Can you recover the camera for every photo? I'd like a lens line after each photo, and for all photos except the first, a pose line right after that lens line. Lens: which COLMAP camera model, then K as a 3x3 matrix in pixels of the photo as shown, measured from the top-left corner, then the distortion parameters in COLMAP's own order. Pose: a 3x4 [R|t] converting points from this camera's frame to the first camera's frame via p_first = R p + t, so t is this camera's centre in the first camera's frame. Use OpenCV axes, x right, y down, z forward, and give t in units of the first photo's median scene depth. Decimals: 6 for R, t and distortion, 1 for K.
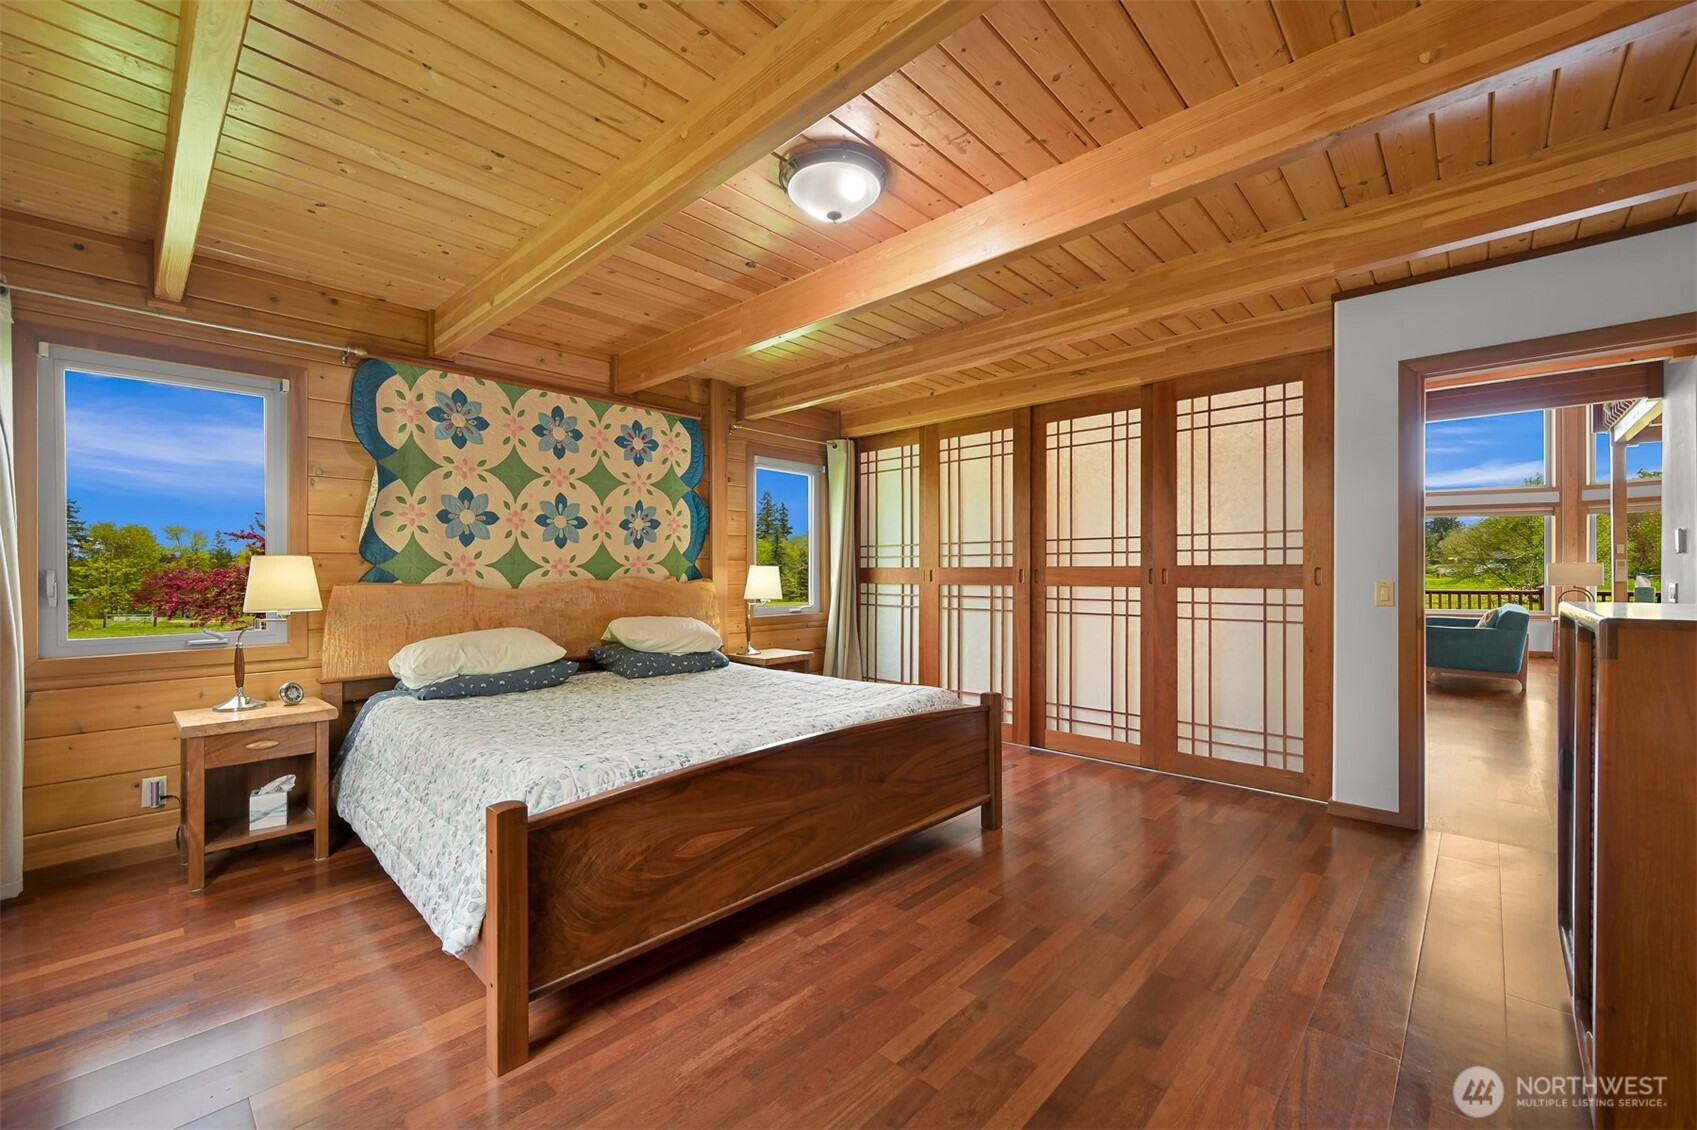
lens RADIAL K [[676.7, 0, 856.4], [0, 676.7, 575.2], [0, 0, 1]] dist [-0.000123, -0.000017]
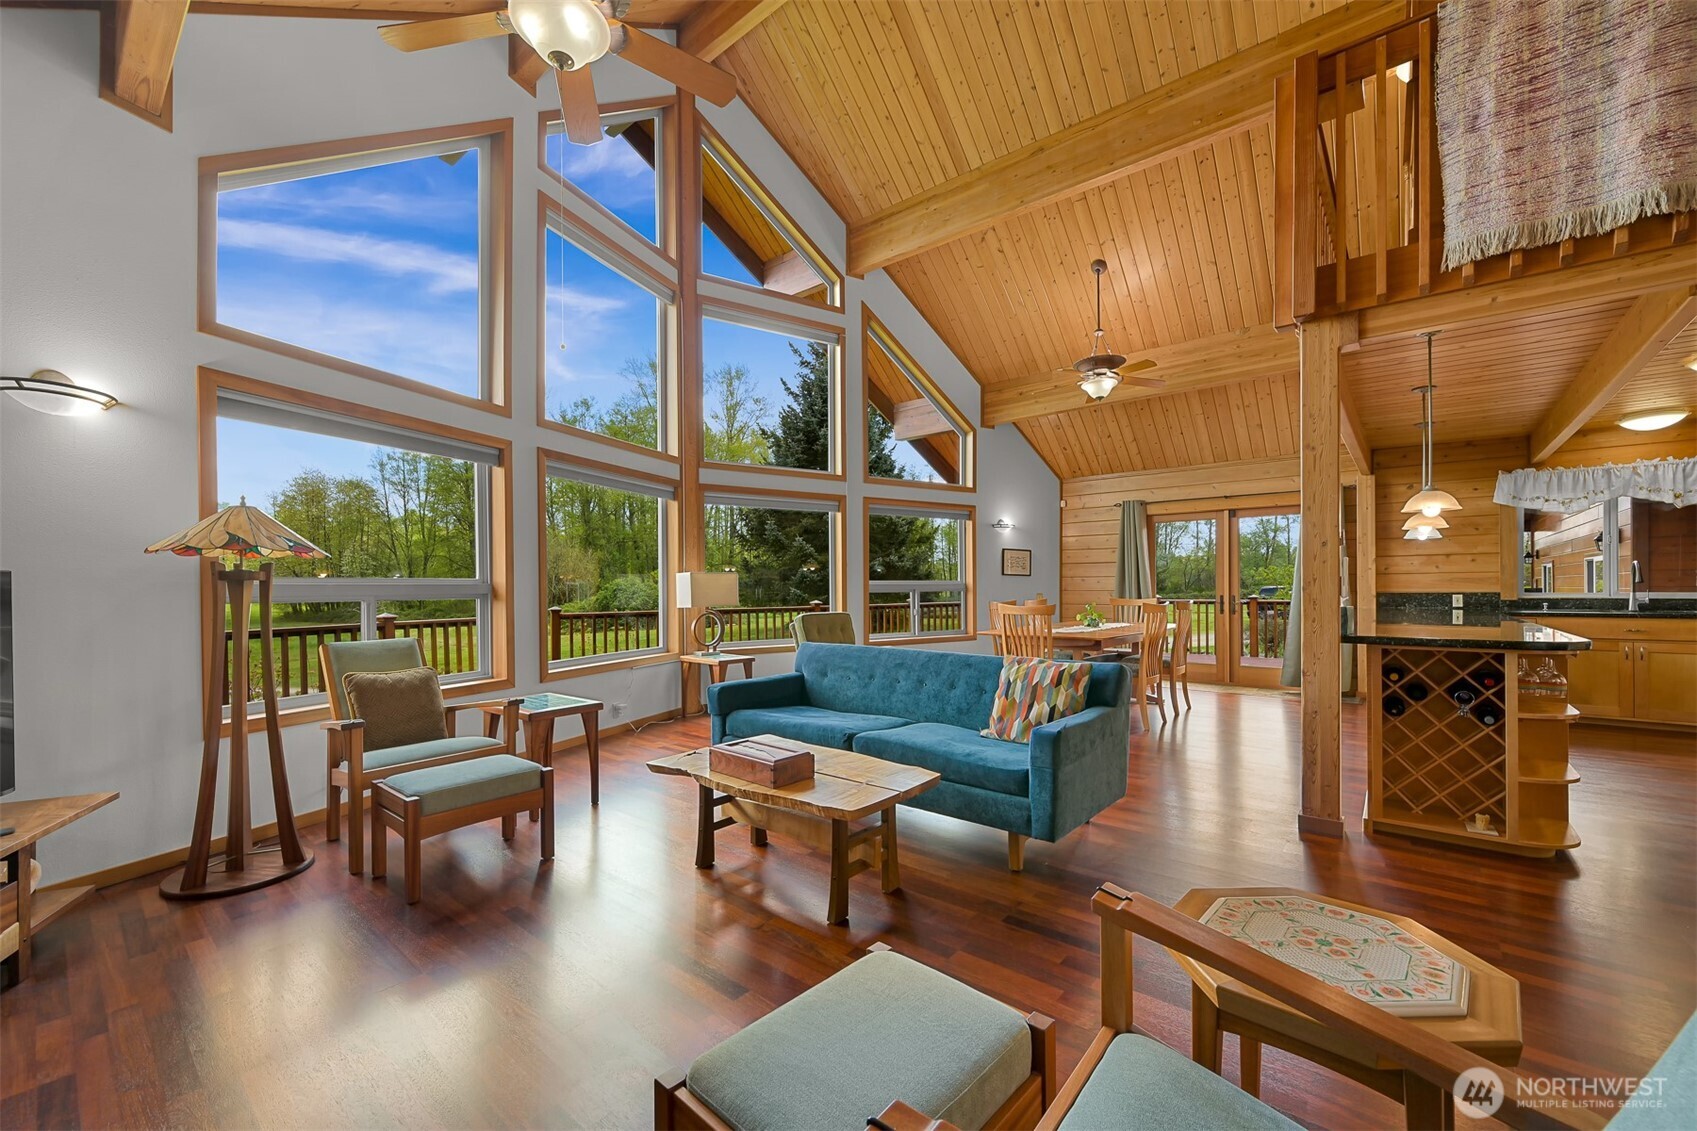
lens RADIAL K [[689.5, 0, 845.0], [0, 689.5, 586.9], [0, 0, 1]] dist [-0.000924, 0.000226]
pose [[-0.043488, 0.004533, 0.999044, 0.334730], [0.008359, 0.999956, -0.004173, -0.000734], [-0.999019, 0.008169, -0.043524, 0.842348]]
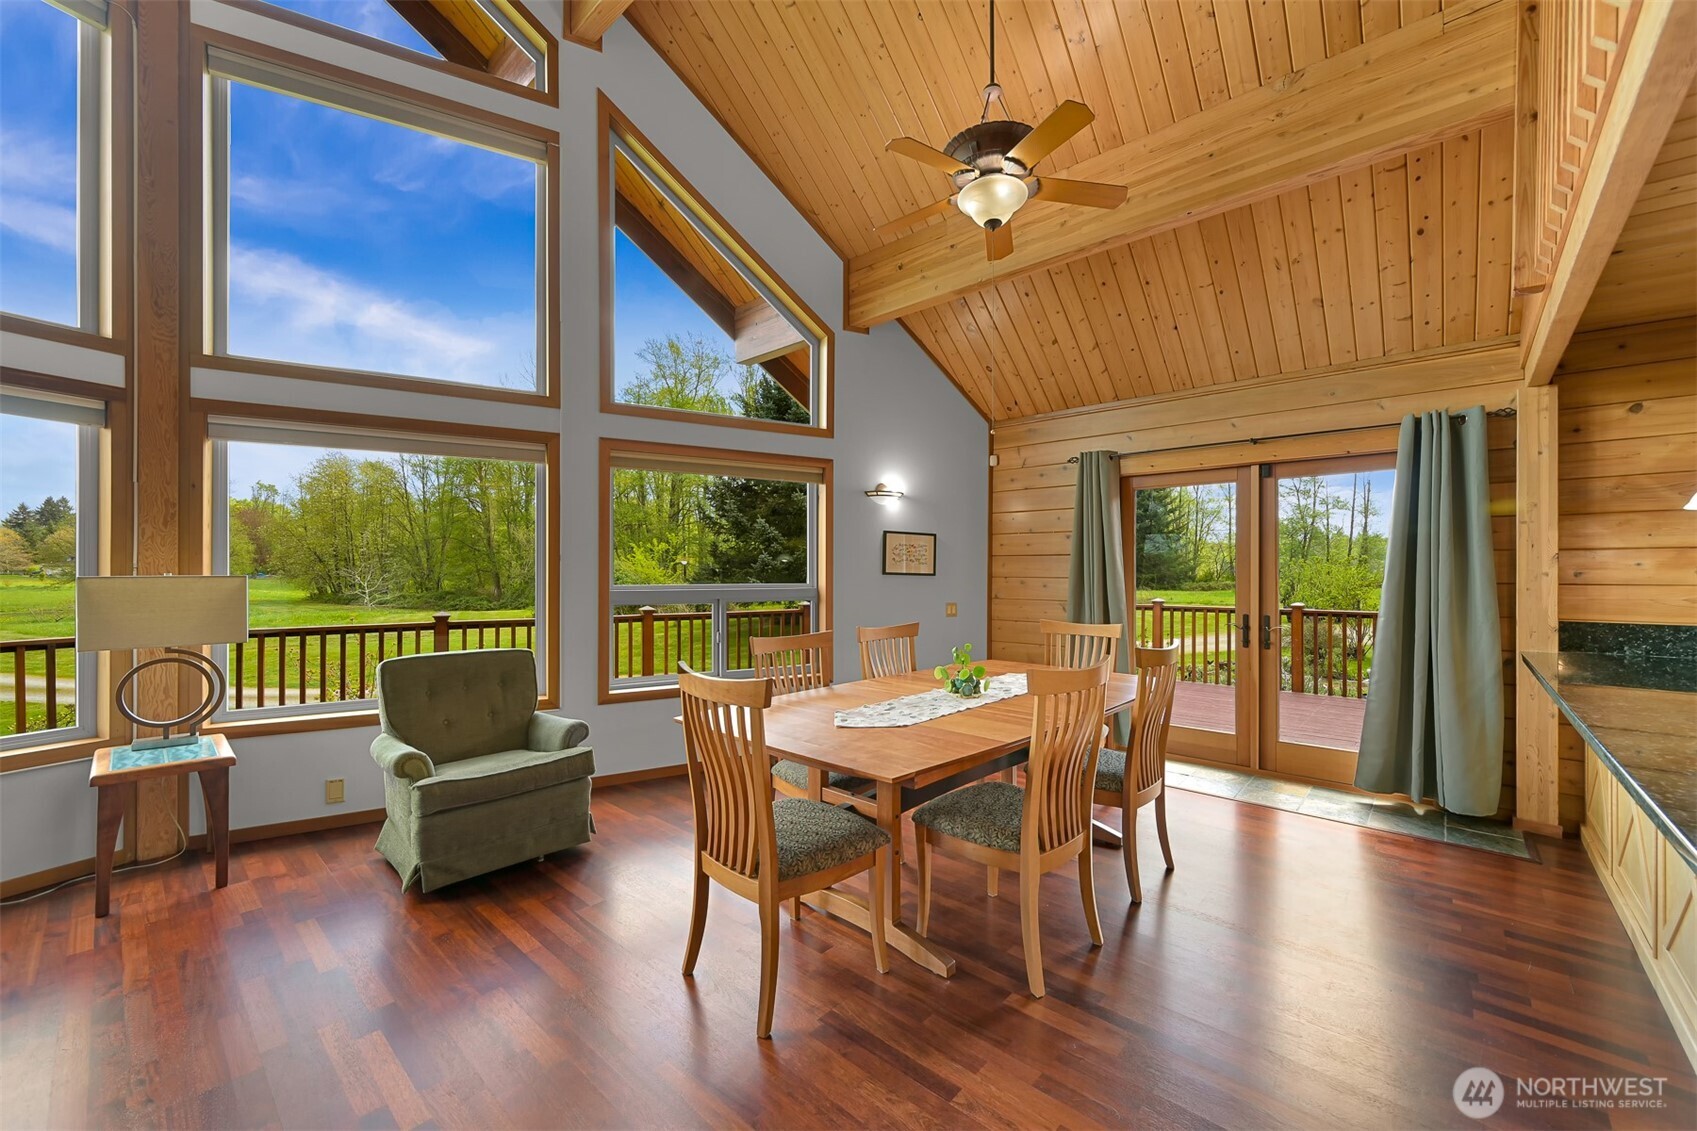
lens RADIAL K [[679.6, 0, 858.2], [0, 679.6, 570.7], [0, 0, 1]] dist [-0.001184, 0.000076]
pose [[-0.012083, 0.004289, 0.999918, 0.679403], [0.001592, 0.999990, -0.004270, -0.018794], [-0.999926, 0.001540, -0.012090, 0.626165]]
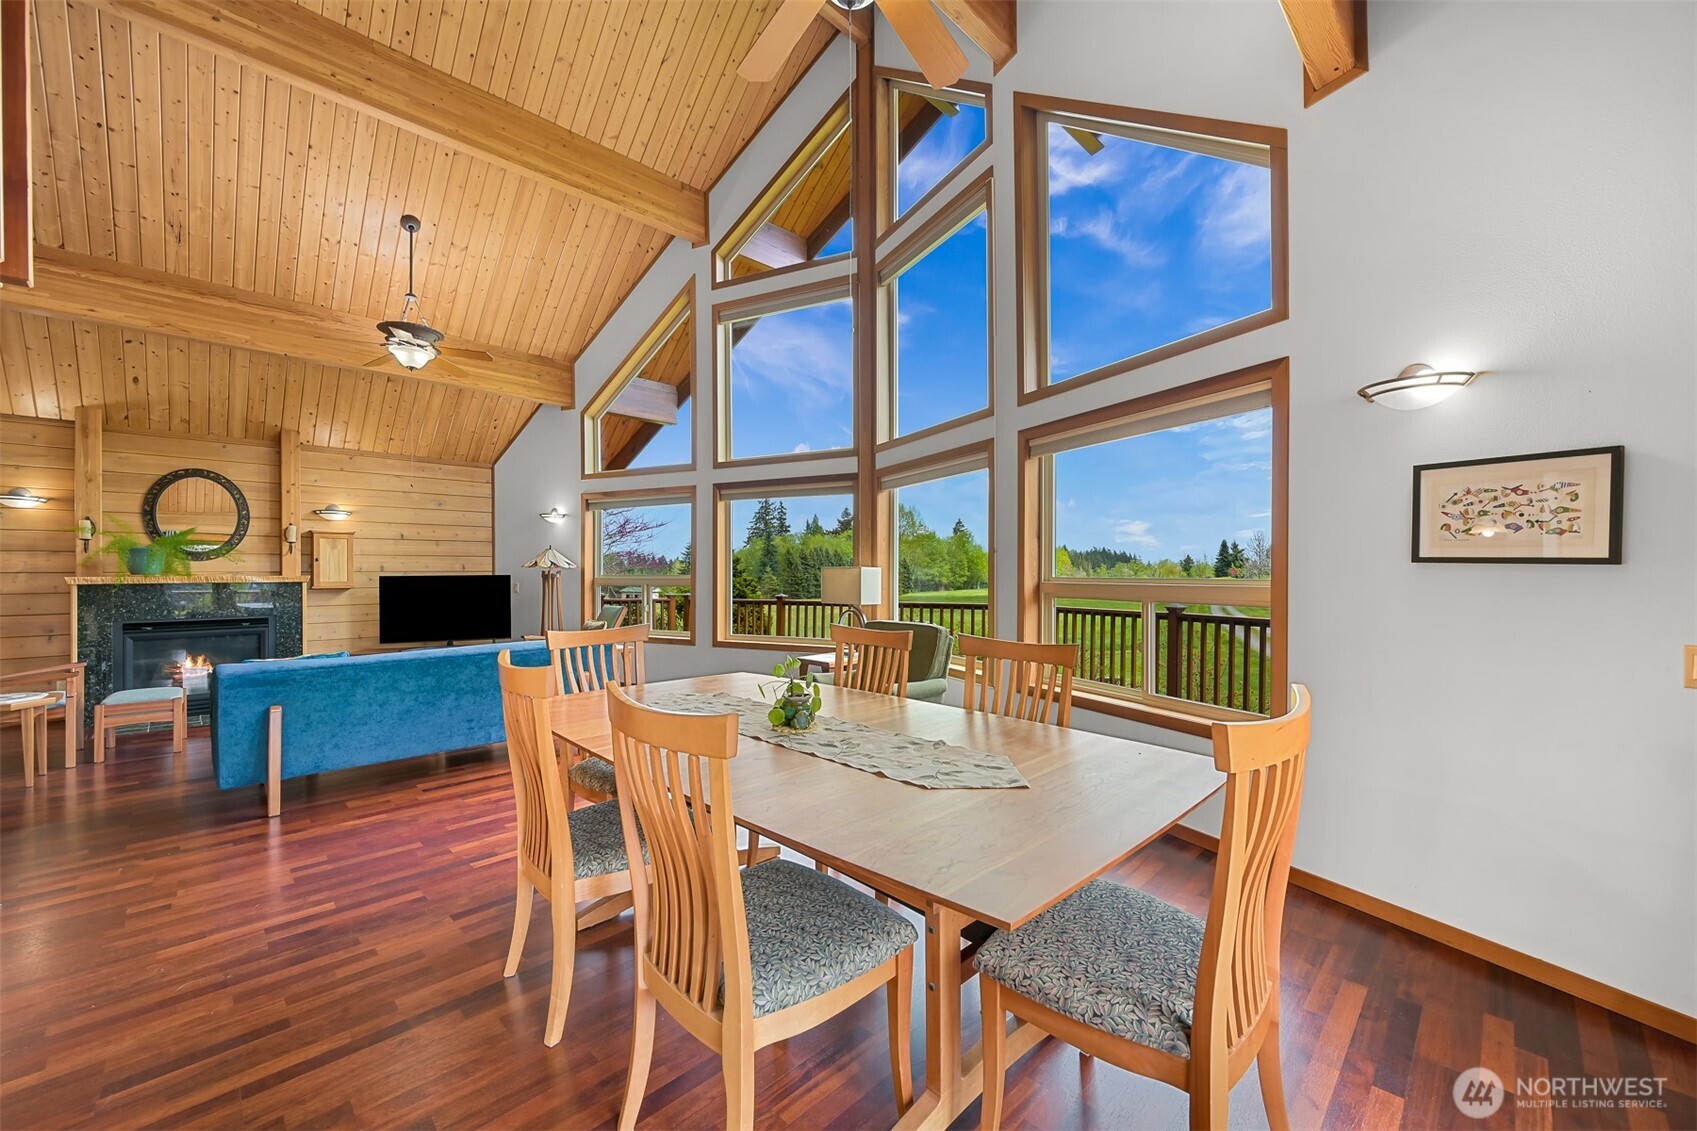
lens RADIAL K [[668.3, 0, 856.4], [0, 668.3, 571.6], [0, 0, 1]] dist [-0.000061, 0.000061]
pose [[0.998931, 0.002640, -0.046147, 1.032172], [-0.002615, 0.999996, 0.000603, -0.014440], [0.046149, -0.000482, 0.998934, 0.343269]]
